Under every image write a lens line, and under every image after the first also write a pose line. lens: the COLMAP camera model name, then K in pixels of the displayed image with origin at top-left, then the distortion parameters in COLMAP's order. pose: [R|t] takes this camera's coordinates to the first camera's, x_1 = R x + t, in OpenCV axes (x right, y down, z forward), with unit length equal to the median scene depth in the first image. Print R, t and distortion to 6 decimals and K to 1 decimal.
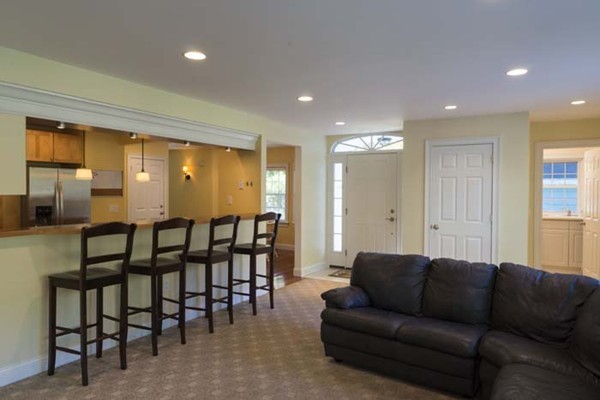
lens RADIAL K [[445.7, 0, 303.0], [0, 445.7, 199.3], [0, 0, 1]] dist [0.001253, -0.004798]
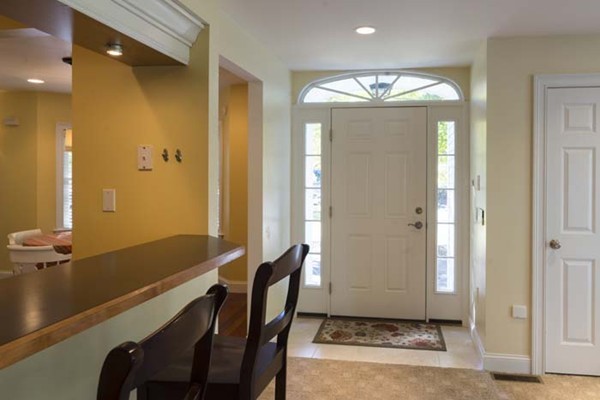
lens RADIAL K [[445.7, 0, 319.7], [0, 445.7, 181.2], [0, 0, 1]] dist [0.001253, -0.004798]
pose [[0.926716, -0.006730, 0.375703, -0.119556], [0.007744, 0.999969, -0.001191, -0.009974], [-0.375683, 0.004013, 0.926739, 0.503928]]
